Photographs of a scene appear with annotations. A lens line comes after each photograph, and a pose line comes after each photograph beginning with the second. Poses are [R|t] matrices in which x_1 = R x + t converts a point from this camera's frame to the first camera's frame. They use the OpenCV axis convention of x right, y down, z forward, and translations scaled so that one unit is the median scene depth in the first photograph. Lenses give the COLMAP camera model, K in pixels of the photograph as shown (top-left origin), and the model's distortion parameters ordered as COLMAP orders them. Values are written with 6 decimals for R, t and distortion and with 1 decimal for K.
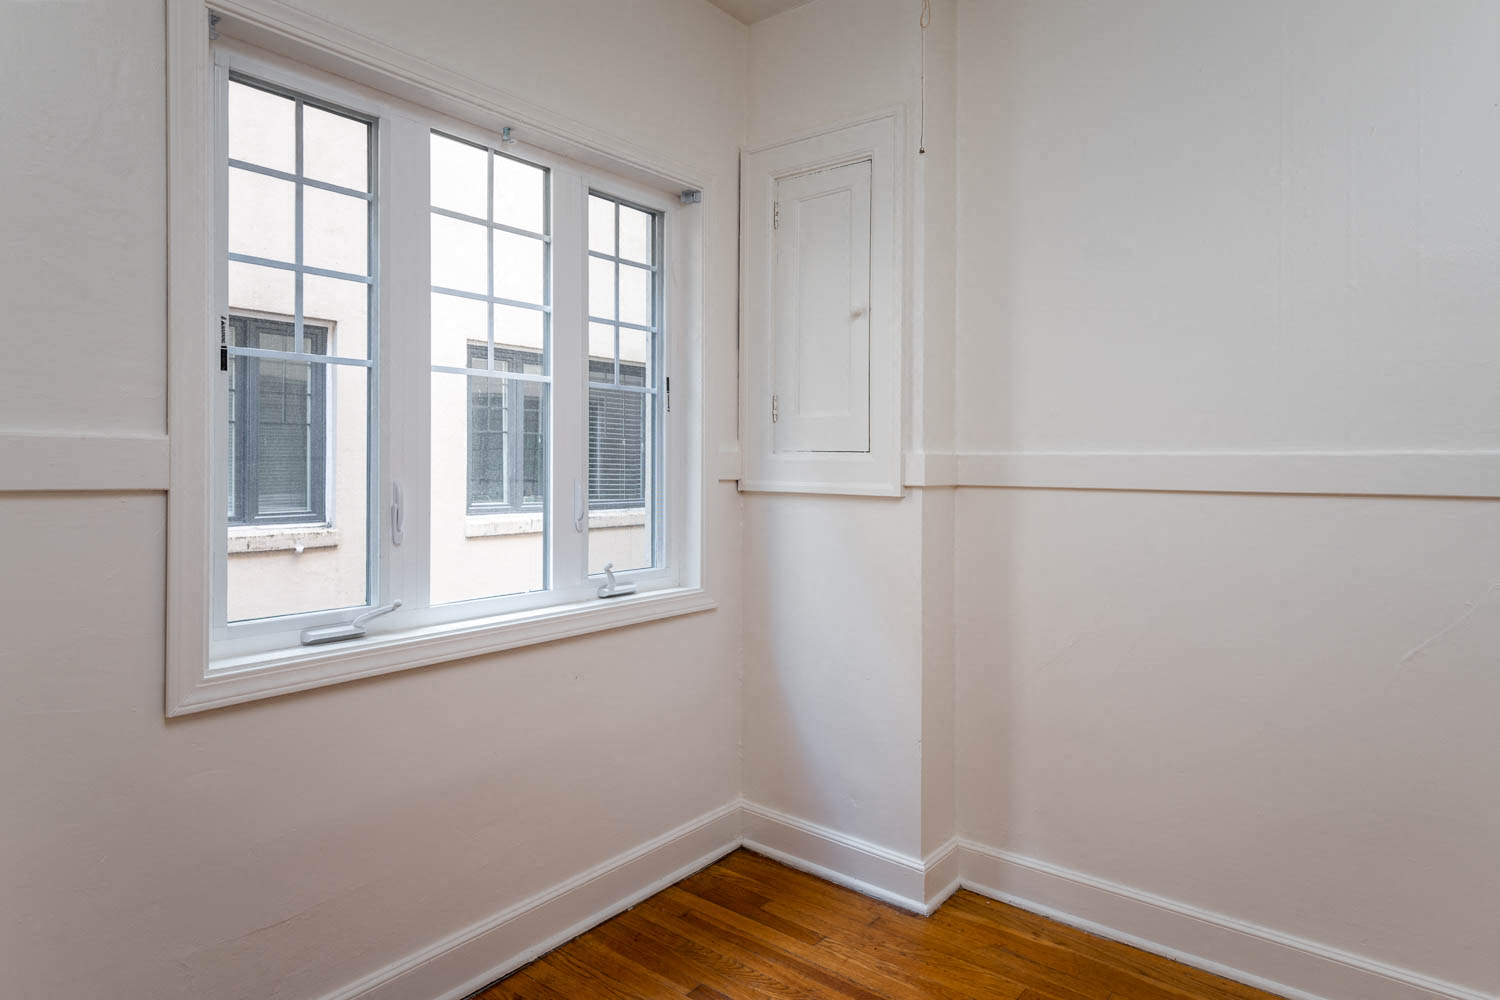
lens RADIAL K [[874.1, 0, 753.4], [0, 874.1, 484.3], [0, 0, 1]] dist [0.034328, -0.005566]
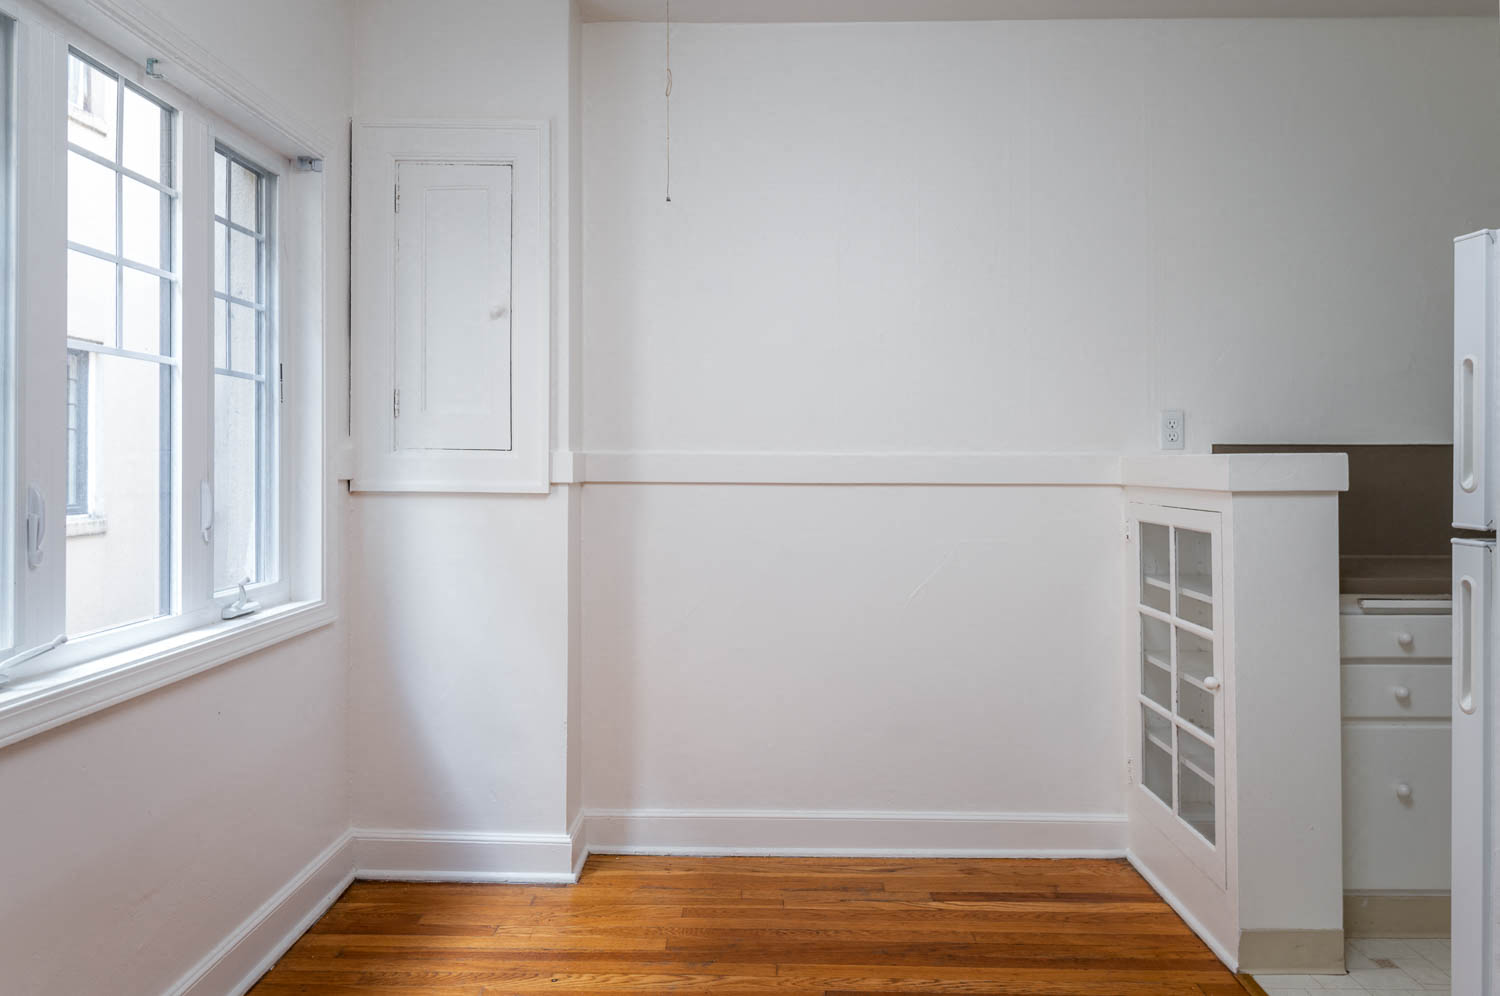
lens RADIAL K [[981.2, 0, 746.5], [0, 981.2, 484.3], [0, 0, 1]] dist [0.009177, -0.000303]
pose [[0.784638, -0.016117, 0.619745, -0.368062], [0.013703, 0.999869, 0.008654, -0.003496], [-0.619803, 0.001702, 0.784756, -0.067742]]
